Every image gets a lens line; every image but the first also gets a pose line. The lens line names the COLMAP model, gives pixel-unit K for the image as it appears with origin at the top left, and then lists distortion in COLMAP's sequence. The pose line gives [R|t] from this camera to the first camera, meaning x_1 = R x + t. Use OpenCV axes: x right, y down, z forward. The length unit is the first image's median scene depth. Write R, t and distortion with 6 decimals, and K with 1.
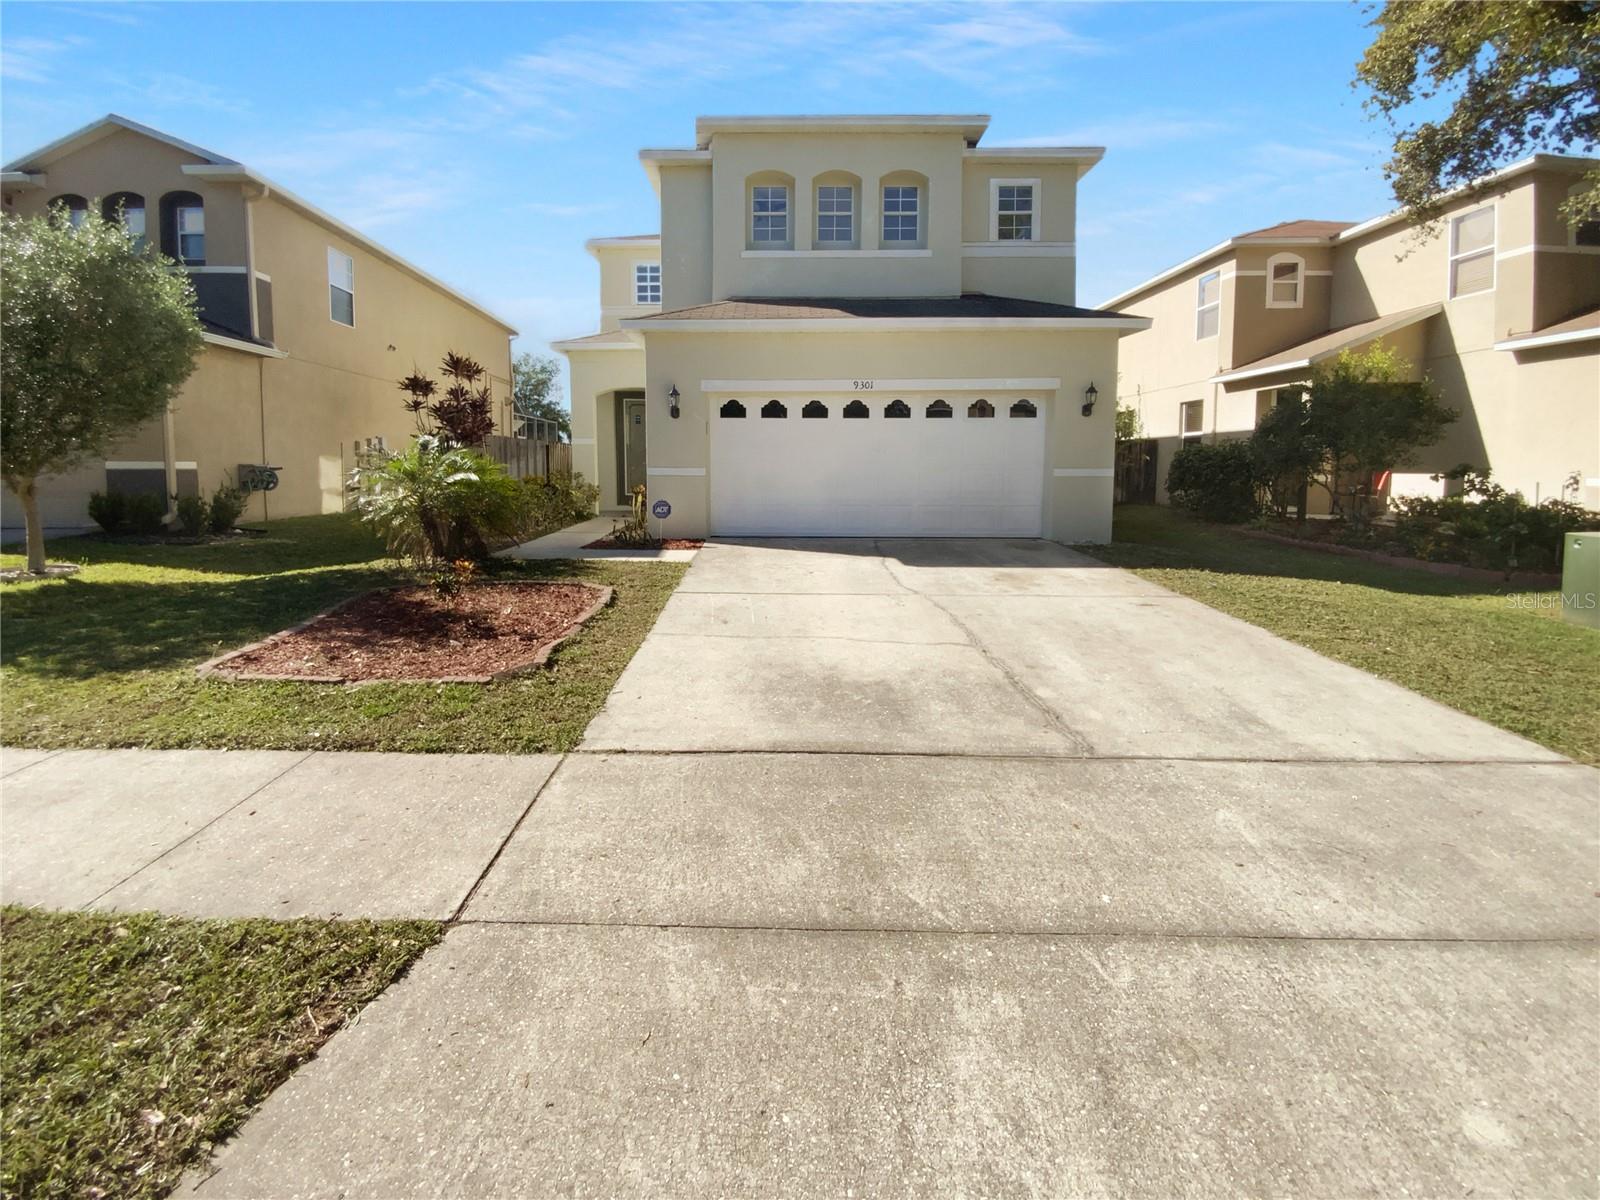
lens RADIAL K [[685.9, 0, 754.0], [0, 685.9, 516.4], [0, 0, 1]] dist [0.010095, -0.007923]
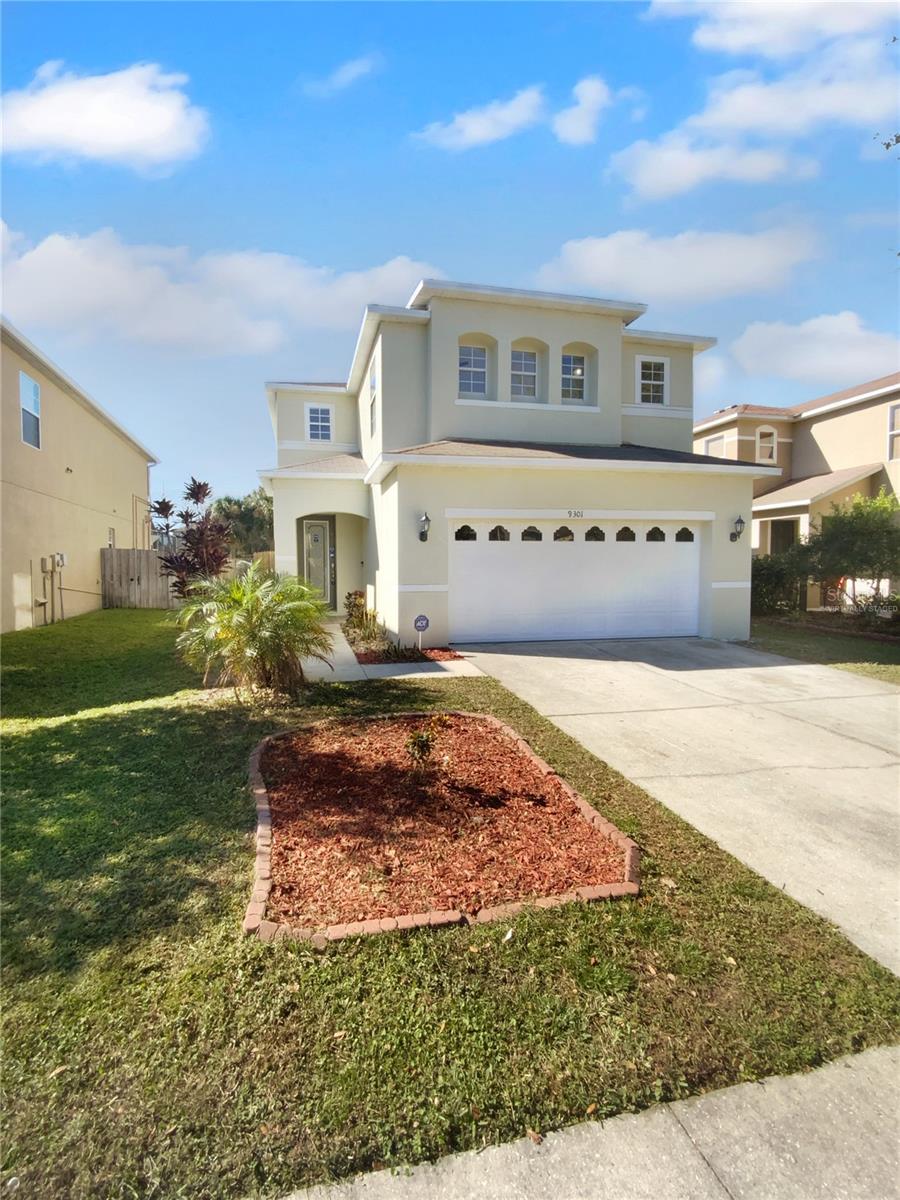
lens RADIAL K [[524.2, 0, 449.8], [0, 524.2, 597.2], [0, 0, 1]] dist [0.012352, 0.000277]
pose [[0.976833, -0.018734, 0.213181, -0.211569], [0.023638, 0.999511, -0.020477, -0.027407], [-0.212693, 0.025042, 0.976798, 0.125913]]
